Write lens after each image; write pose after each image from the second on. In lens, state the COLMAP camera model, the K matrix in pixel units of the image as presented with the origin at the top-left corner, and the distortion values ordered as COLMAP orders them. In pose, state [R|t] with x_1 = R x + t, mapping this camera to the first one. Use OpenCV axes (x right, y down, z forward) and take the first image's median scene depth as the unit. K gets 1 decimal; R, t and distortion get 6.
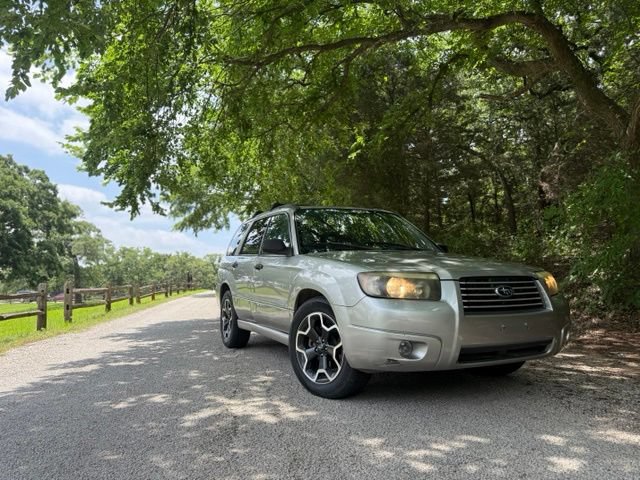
lens RADIAL K [[473.5, 0, 314.9], [0, 473.5, 240.2], [0, 0, 1]] dist [0.041221, -0.047532]
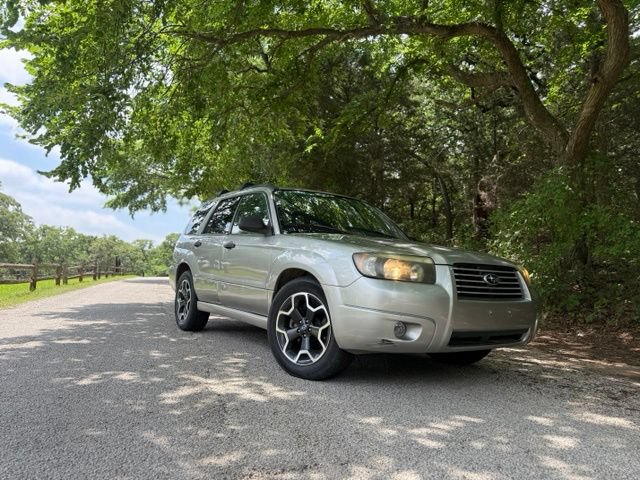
lens RADIAL K [[472.5, 0, 320.0], [0, 472.5, 240.0], [0, 0, 1]] dist [0.062040, -0.076637]
pose [[0.986200, 0.068954, 0.150514, -0.095008], [-0.070132, 0.997535, 0.002522, 0.033175], [-0.149969, -0.013043, 0.988605, 0.026752]]
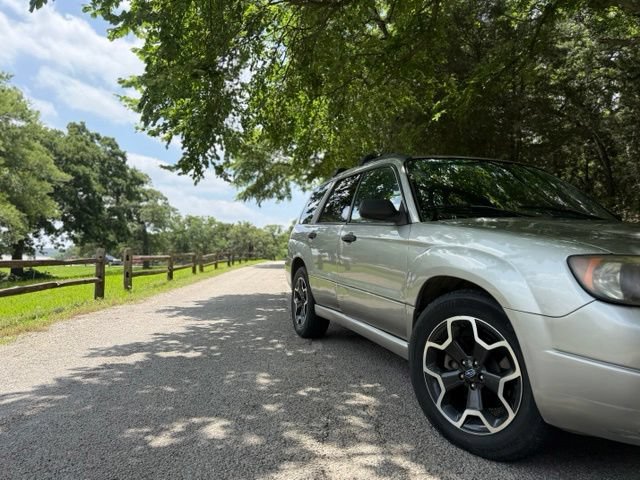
lens RADIAL K [[459.3, 0, 311.2], [0, 459.3, 239.6], [0, 0, 1]] dist [0.052966, -0.077560]
pose [[0.991681, 0.030838, -0.124970, -0.101528], [-0.023733, 0.998037, 0.057954, 0.020435], [0.126512, -0.054506, 0.990466, 0.325139]]
